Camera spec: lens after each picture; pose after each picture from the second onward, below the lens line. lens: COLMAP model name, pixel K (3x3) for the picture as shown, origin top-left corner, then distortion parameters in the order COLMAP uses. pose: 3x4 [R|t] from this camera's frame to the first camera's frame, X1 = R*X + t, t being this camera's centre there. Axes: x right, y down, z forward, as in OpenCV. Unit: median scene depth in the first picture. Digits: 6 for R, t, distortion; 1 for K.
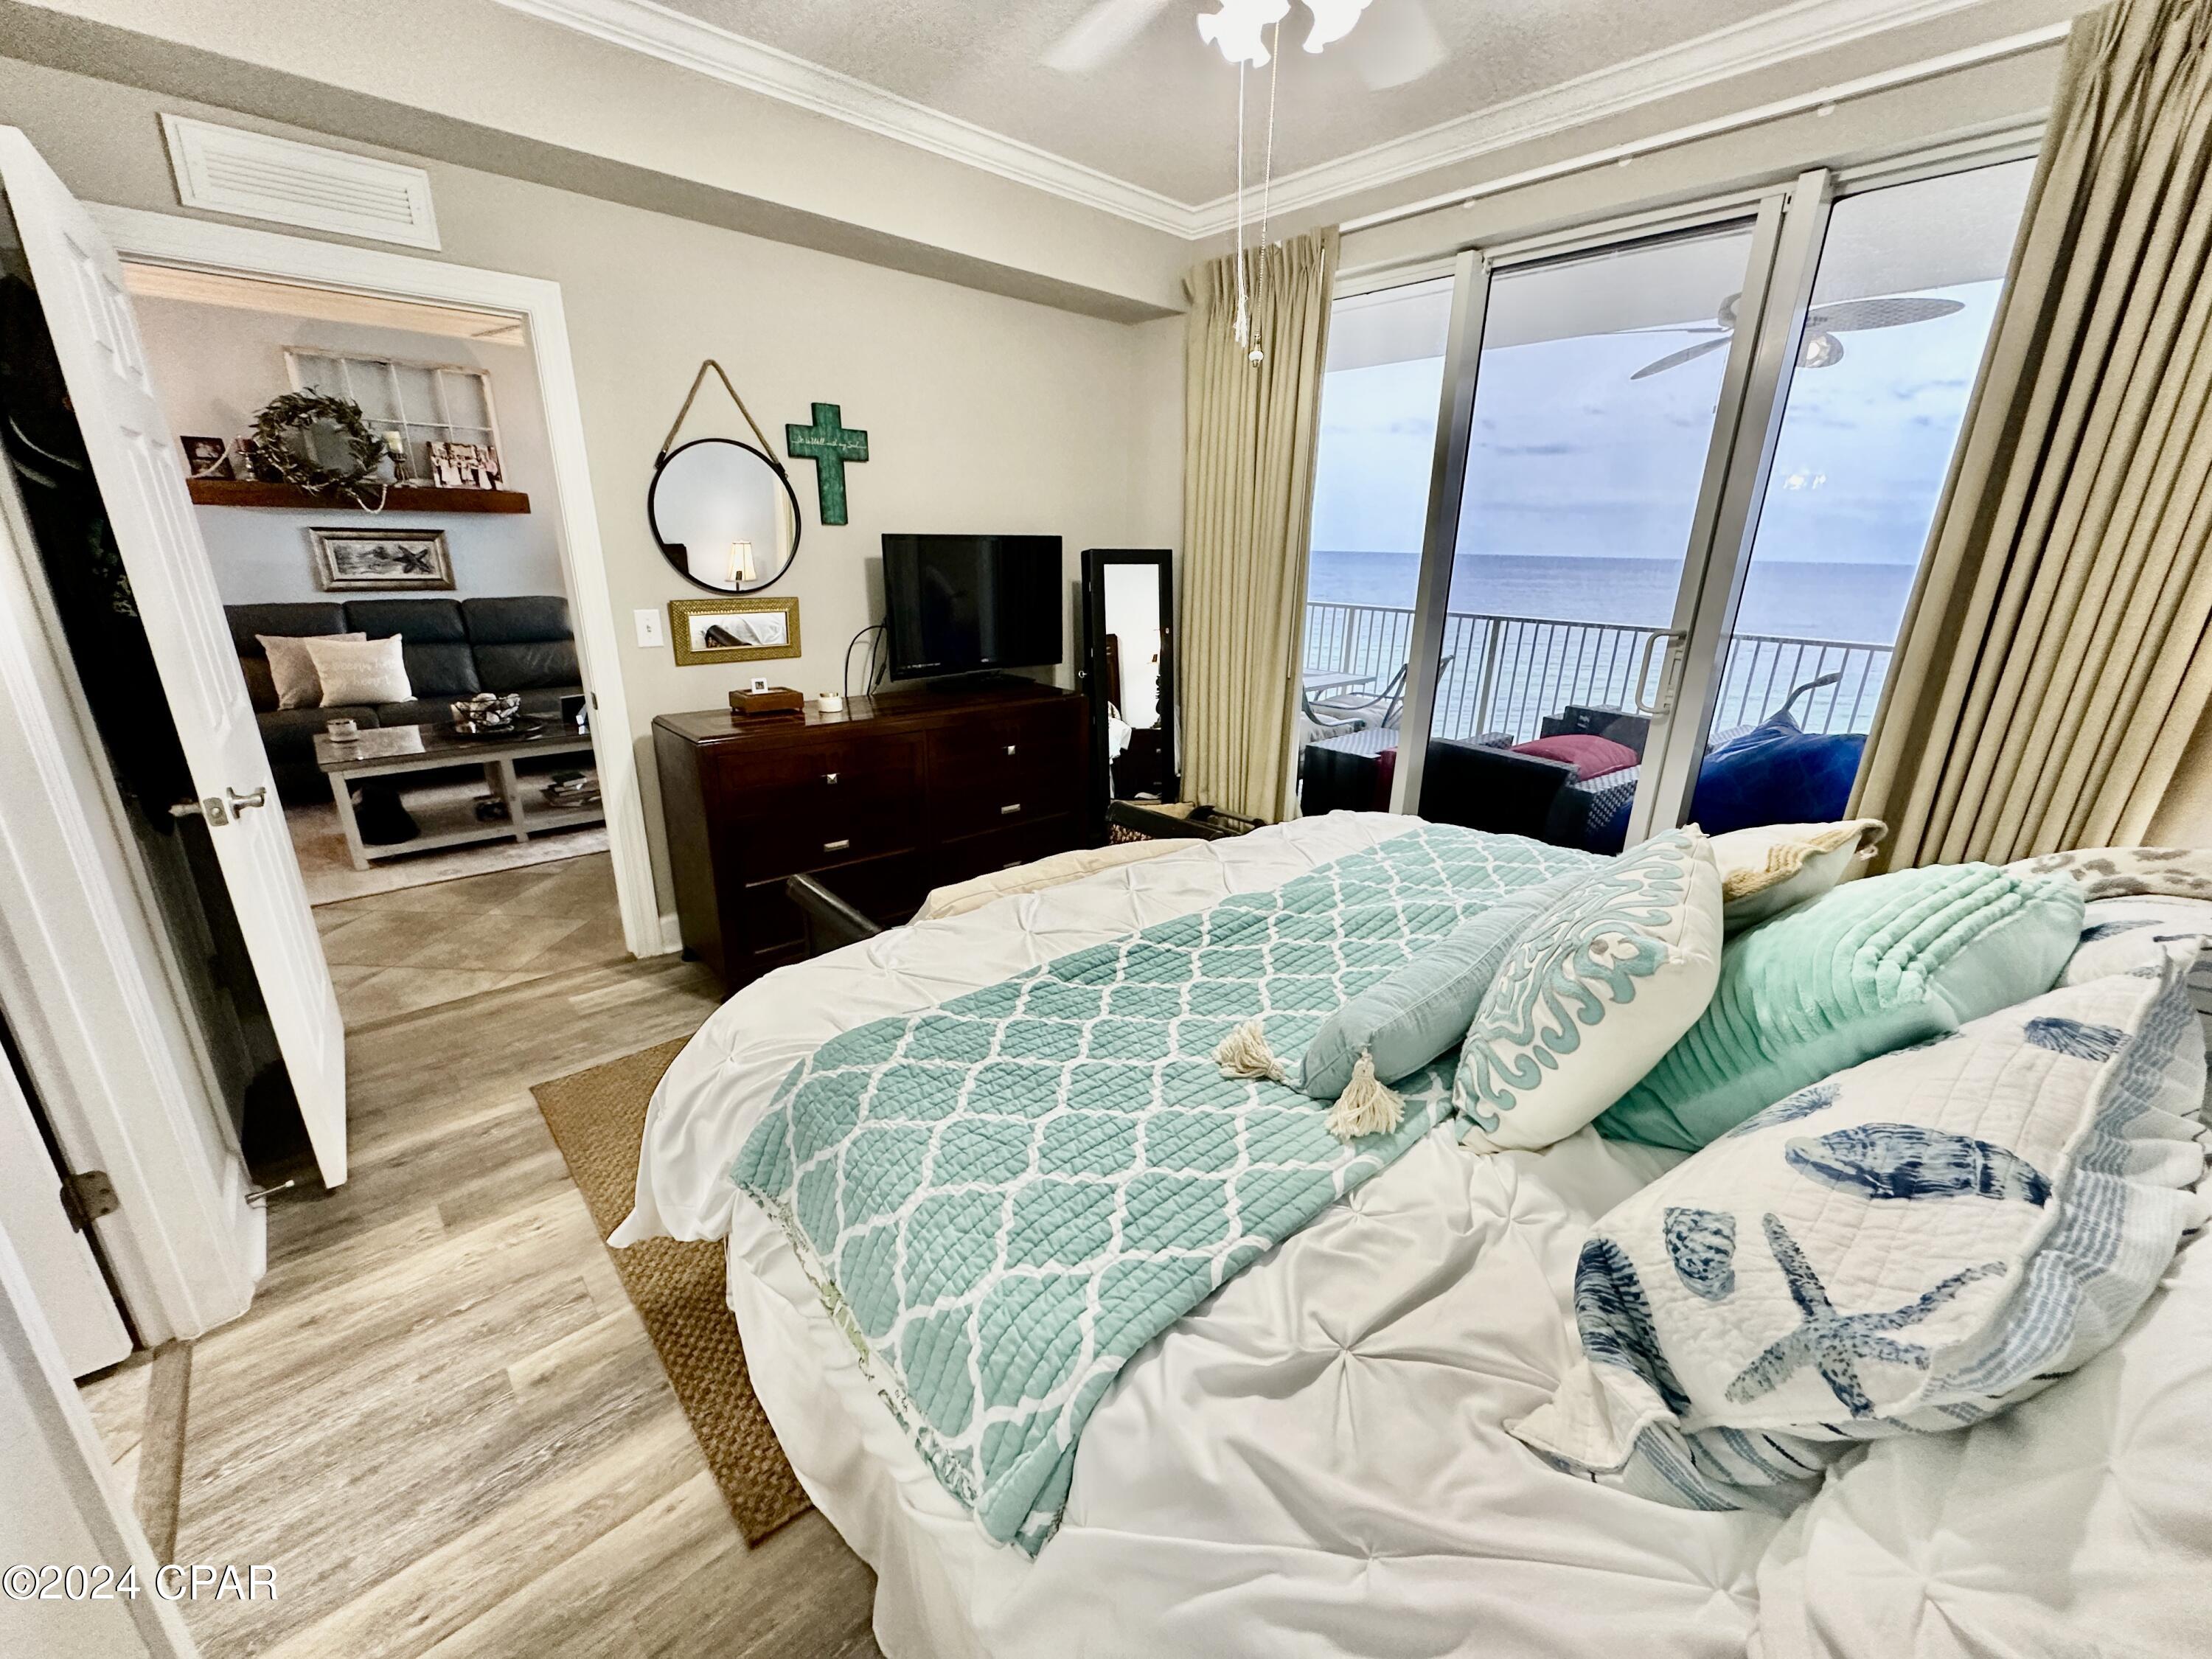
lens RADIAL K [[880.5, 0, 1101.3], [0, 880.5, 830.2], [0, 0, 1]] dist [-0.005237, 0.000585]
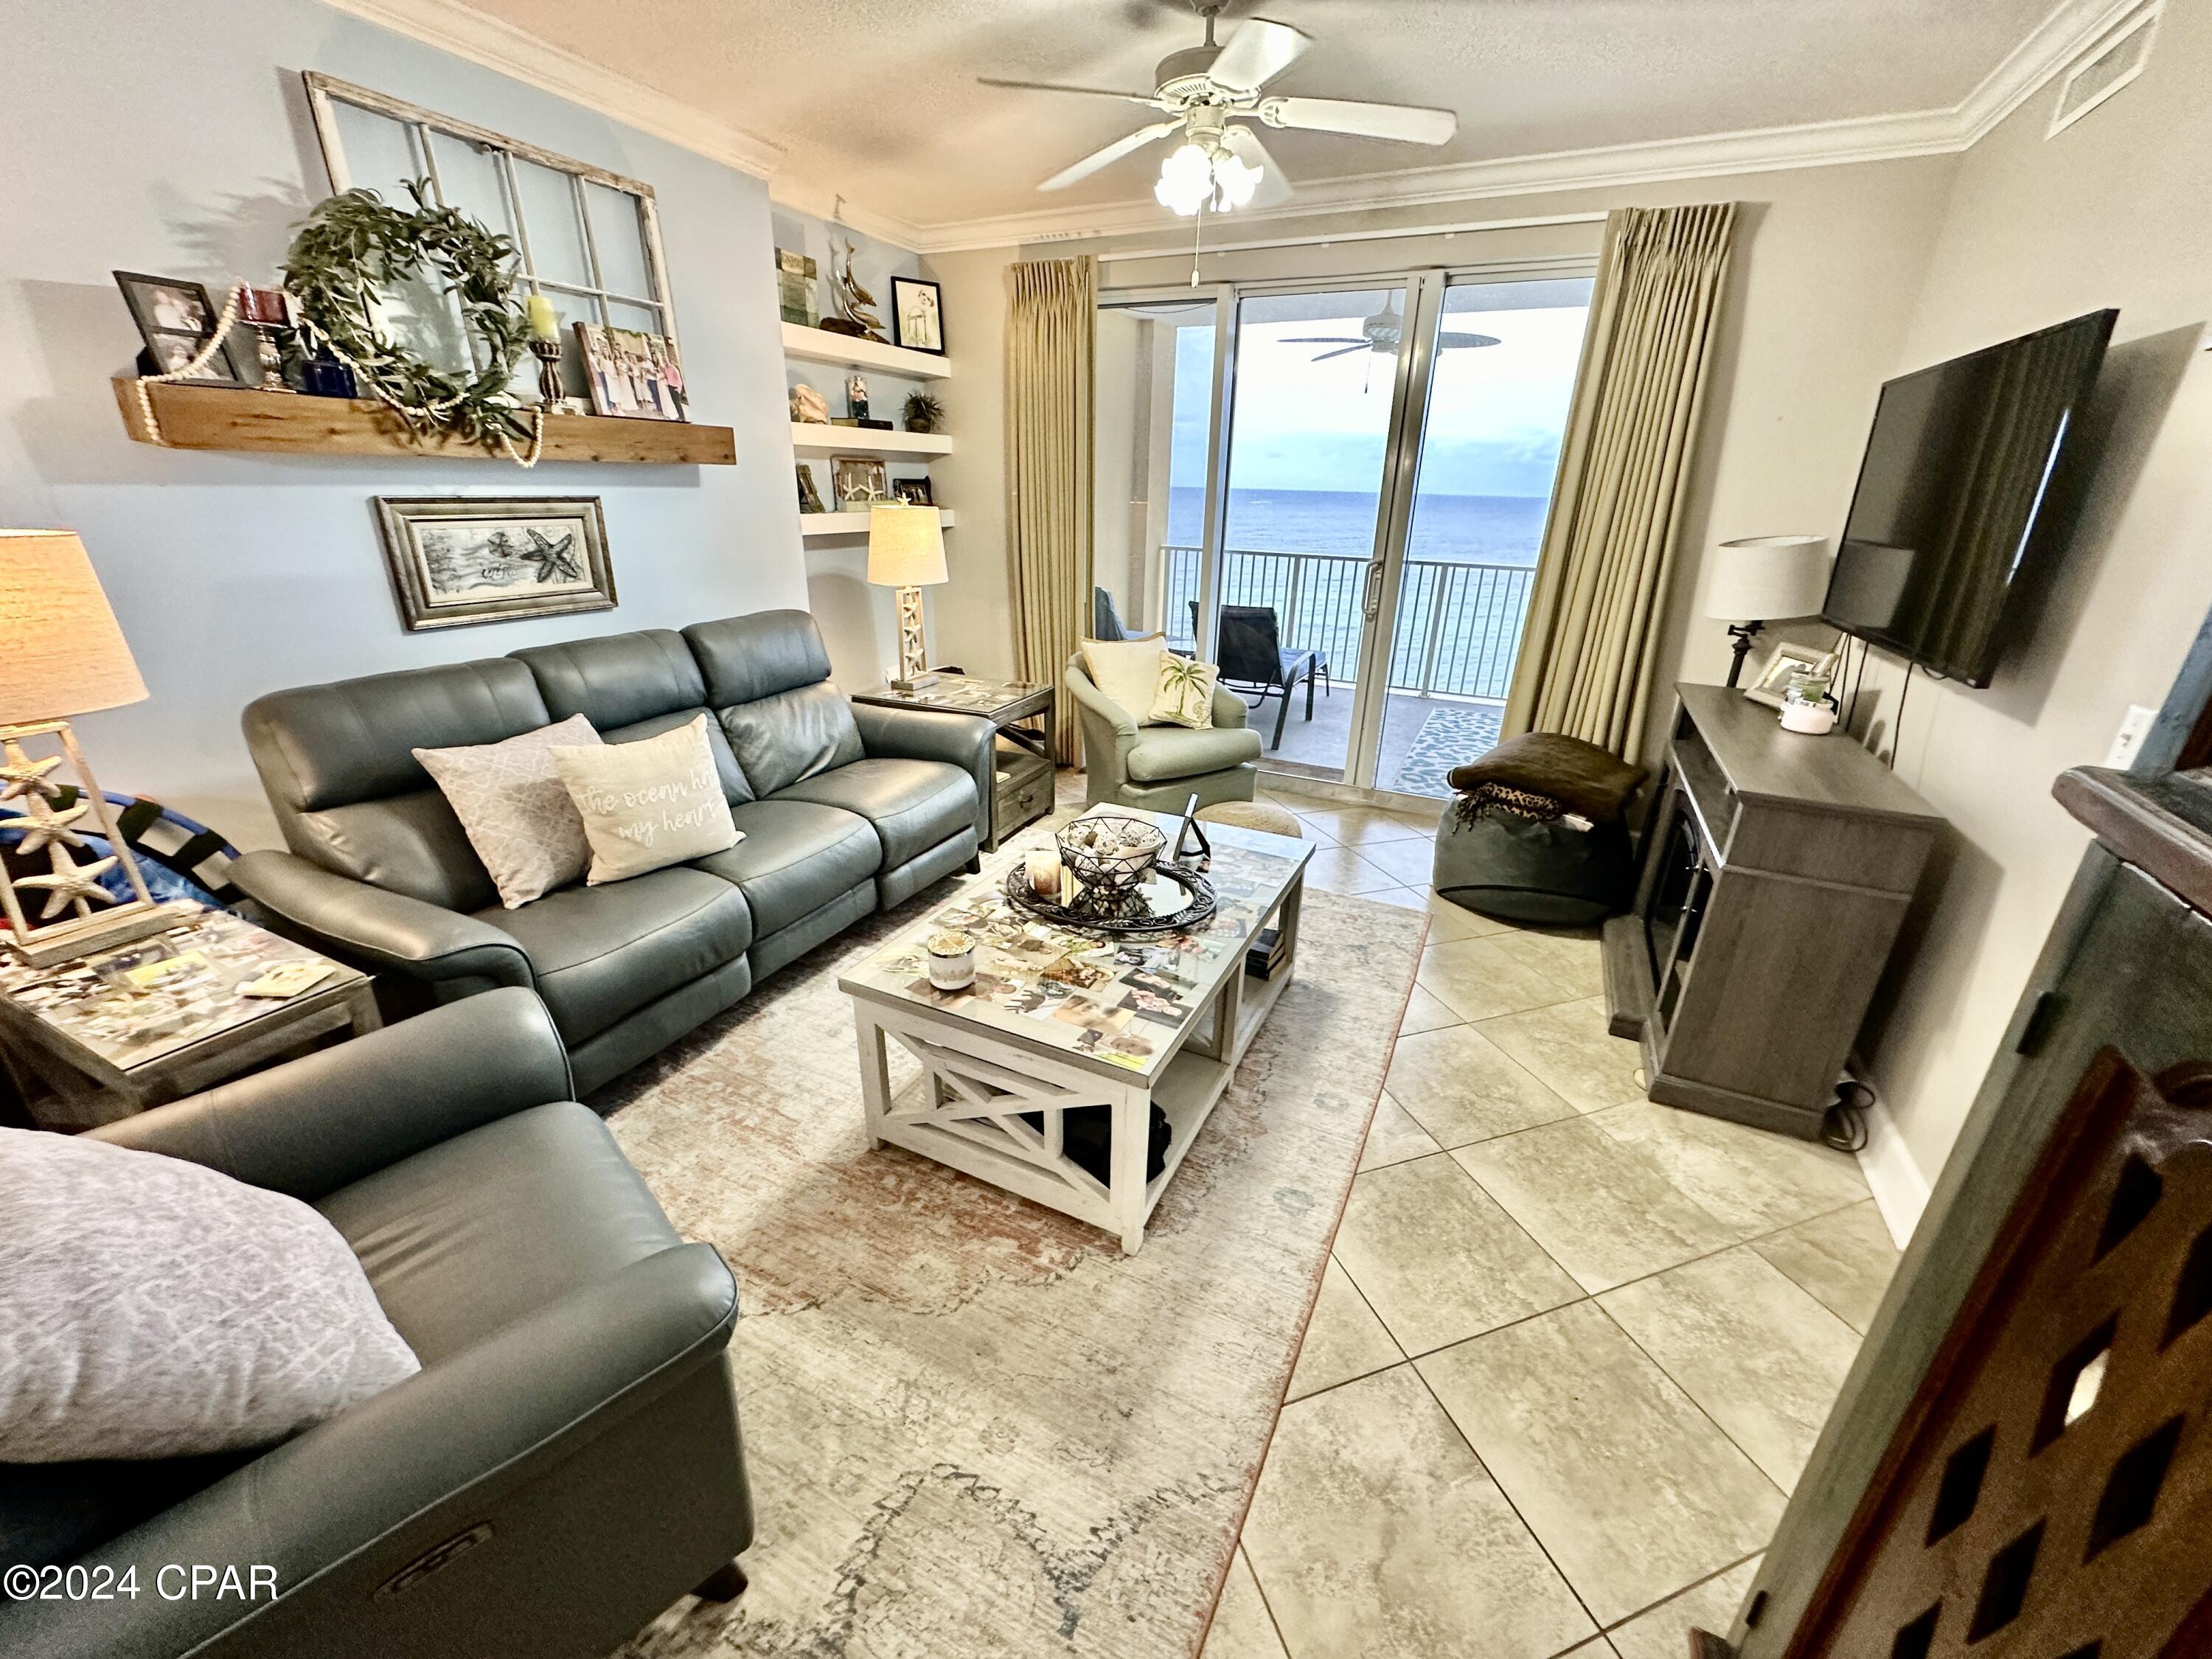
lens RADIAL K [[880.5, 0, 1109.9], [0, 880.5, 829.4], [0, 0, 1]] dist [-0.005237, 0.000585]
pose [[0.924285, -0.139170, 0.355428, -0.686403], [0.114042, 0.989317, 0.090810, -0.157284], [-0.364269, -0.043401, 0.930282, 0.388279]]
